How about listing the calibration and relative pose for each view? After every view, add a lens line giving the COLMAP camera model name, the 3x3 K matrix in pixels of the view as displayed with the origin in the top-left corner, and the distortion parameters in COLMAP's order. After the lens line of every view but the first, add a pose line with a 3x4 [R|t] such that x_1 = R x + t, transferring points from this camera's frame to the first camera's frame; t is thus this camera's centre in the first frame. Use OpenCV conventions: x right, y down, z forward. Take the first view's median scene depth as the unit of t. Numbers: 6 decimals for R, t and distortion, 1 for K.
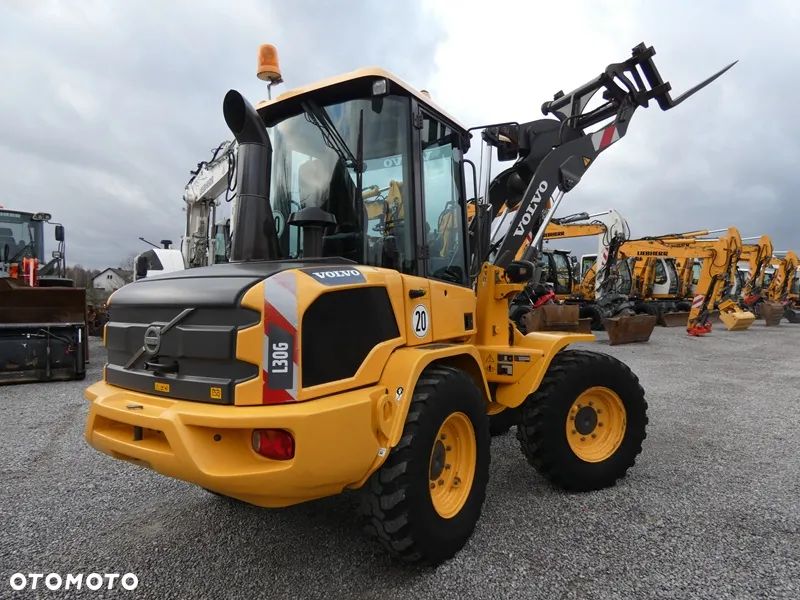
lens RADIAL K [[478.5, 0, 398.9], [0, 478.5, 285.1], [0, 0, 1]] dist [-0.001340, -0.001391]
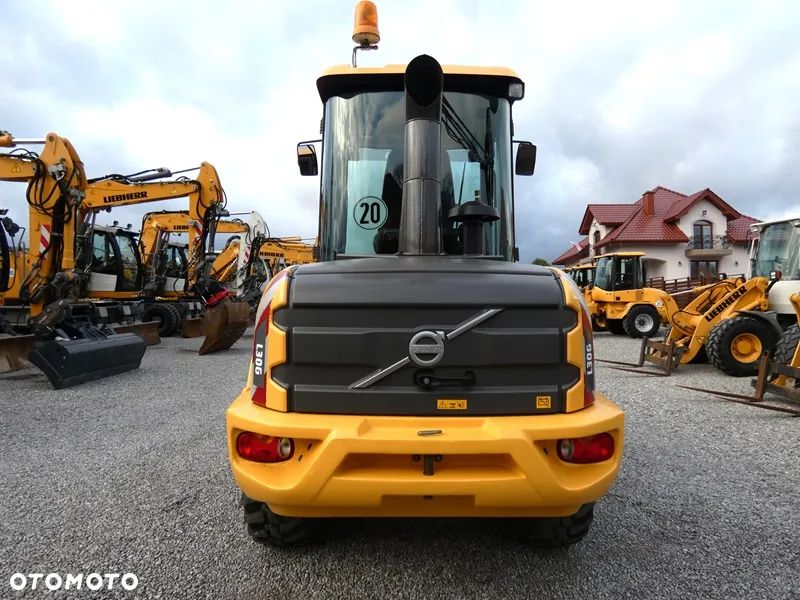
lens RADIAL K [[478.5, 0, 398.9], [0, 478.5, 285.1], [0, 0, 1]] dist [-0.001340, -0.001391]
pose [[0.839769, 0.024998, 0.542369, -0.994592], [-0.027044, 0.999625, -0.004200, 0.013388], [-0.542270, -0.011140, 0.840130, 0.348479]]
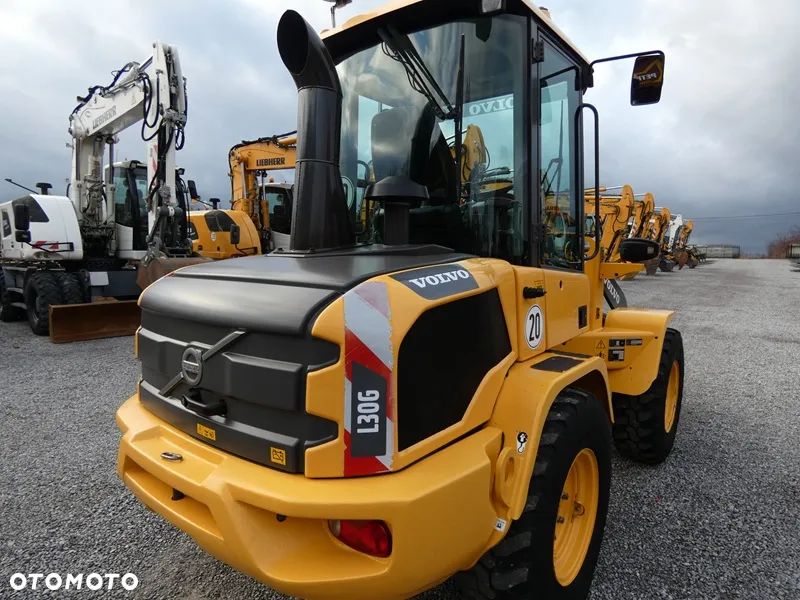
lens RADIAL K [[478.5, 0, 398.9], [0, 478.5, 285.1], [0, 0, 1]] dist [-0.001340, -0.001391]
pose [[0.995397, 0.016821, -0.094347, -0.127744], [-0.006600, 0.994171, 0.107609, -0.091592], [0.095607, -0.106491, 0.989707, 0.308930]]
